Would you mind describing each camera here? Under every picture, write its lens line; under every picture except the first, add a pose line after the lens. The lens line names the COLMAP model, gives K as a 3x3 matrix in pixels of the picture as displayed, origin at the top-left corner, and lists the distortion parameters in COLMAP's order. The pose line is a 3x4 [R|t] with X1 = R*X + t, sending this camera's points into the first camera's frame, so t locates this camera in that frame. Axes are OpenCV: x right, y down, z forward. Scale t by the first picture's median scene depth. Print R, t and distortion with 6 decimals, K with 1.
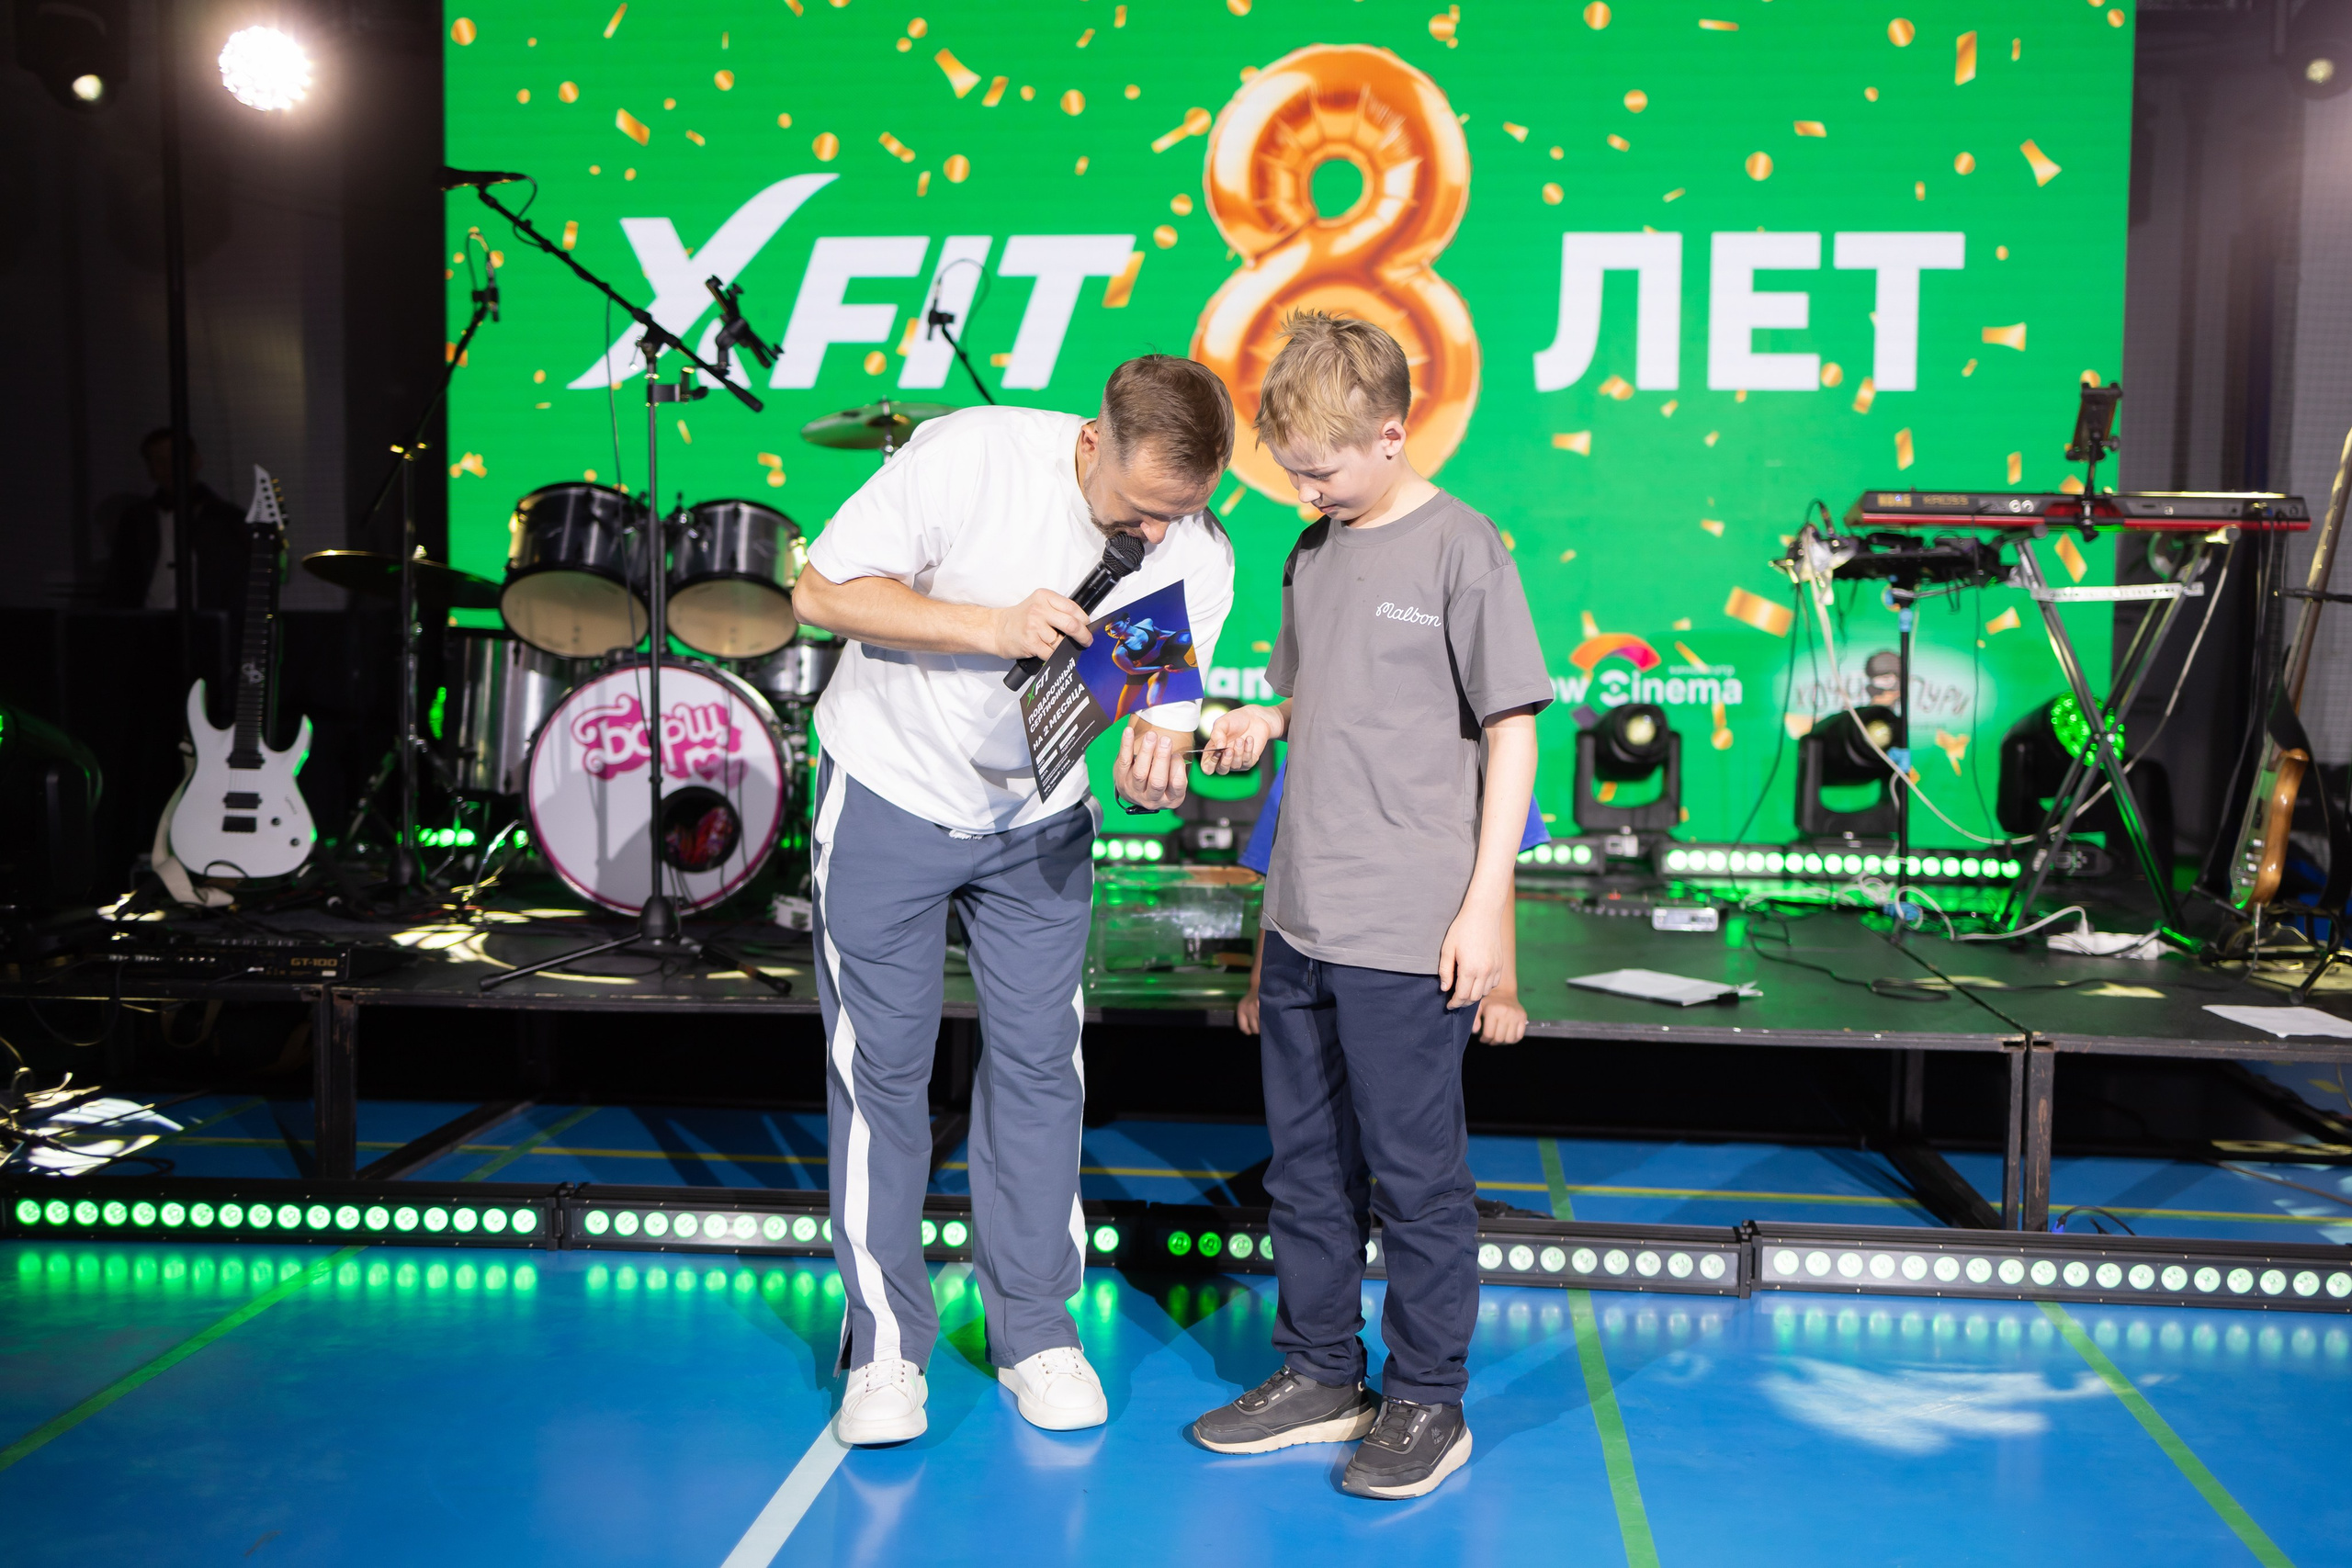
lens RADIAL K [[2339.1, 0, 1176.6], [0, 2339.1, 792.8], [0, 0, 1]] dist [-0.003541, 0.039398]
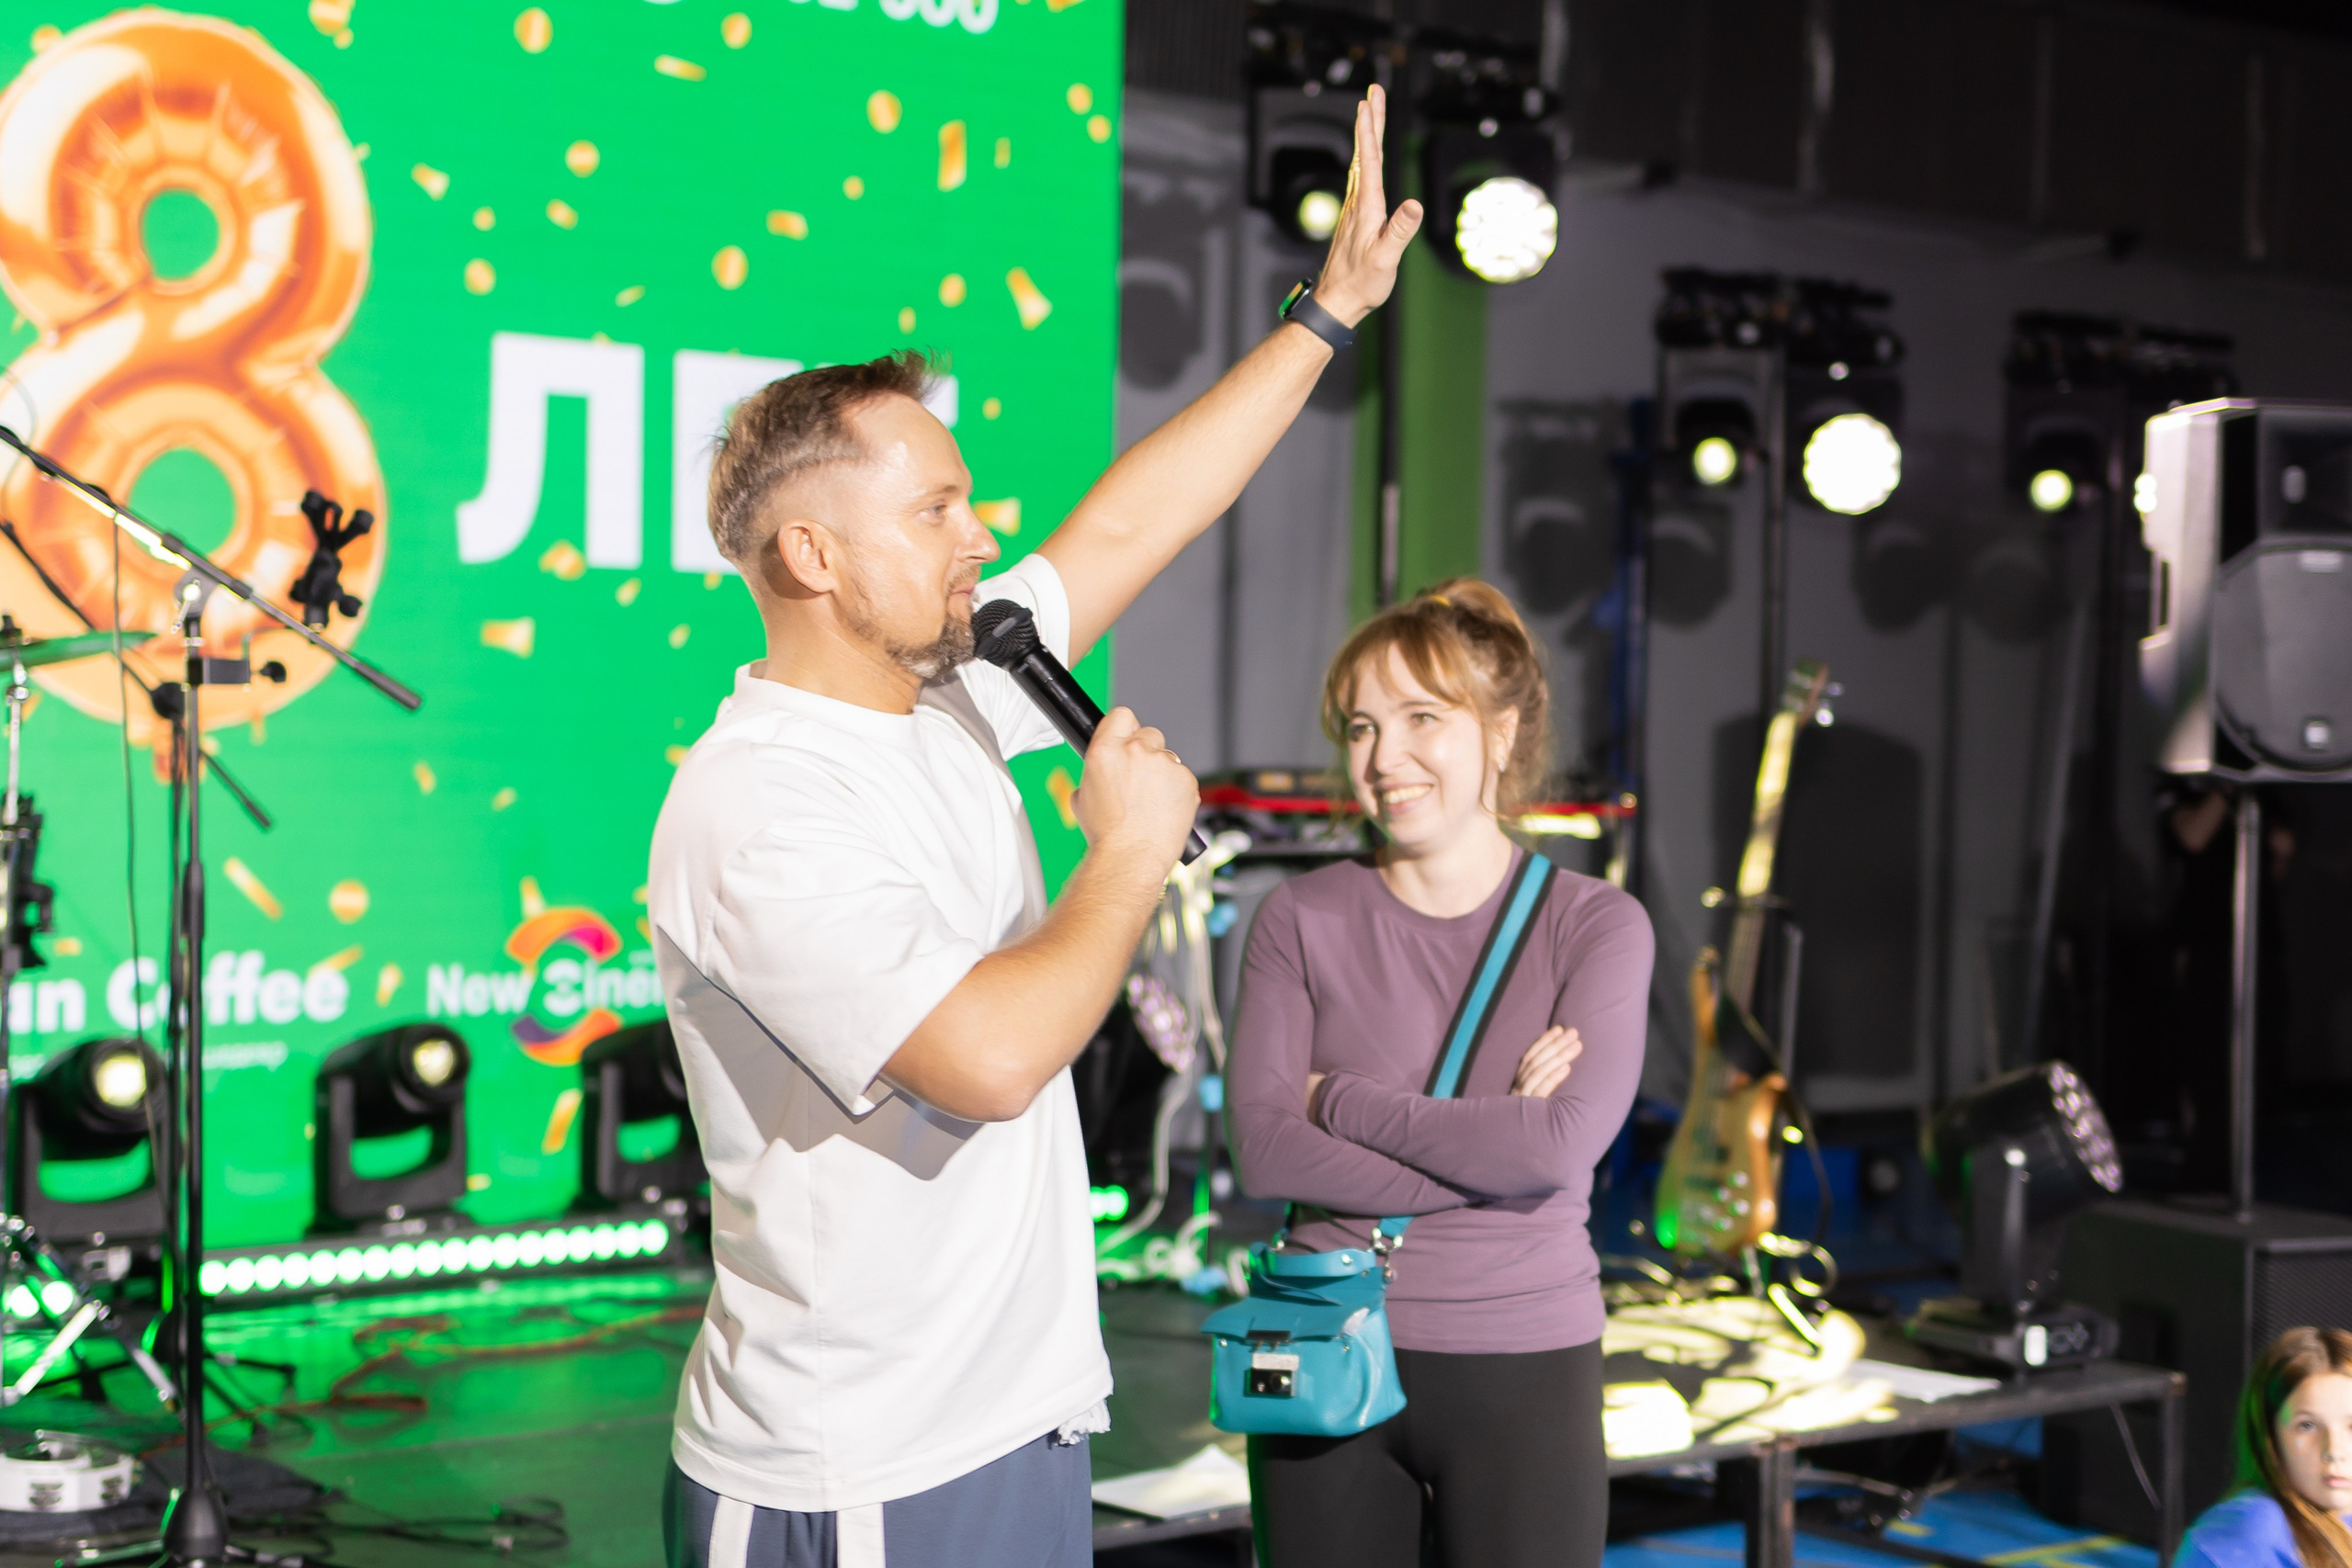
lens RADIAL K [[3749.0, 0, 1174.1], [0, 3749.0, 776.2], [0, 0, 1]] dist [0.132184, -0.226661]
pose [[0.712154, -0.006602, 0.701992, -0.497854], [0.040767, 0.998657, -0.031965, -0.068063], [-0.700839, 0.051382, 0.711467, 0.075160]]
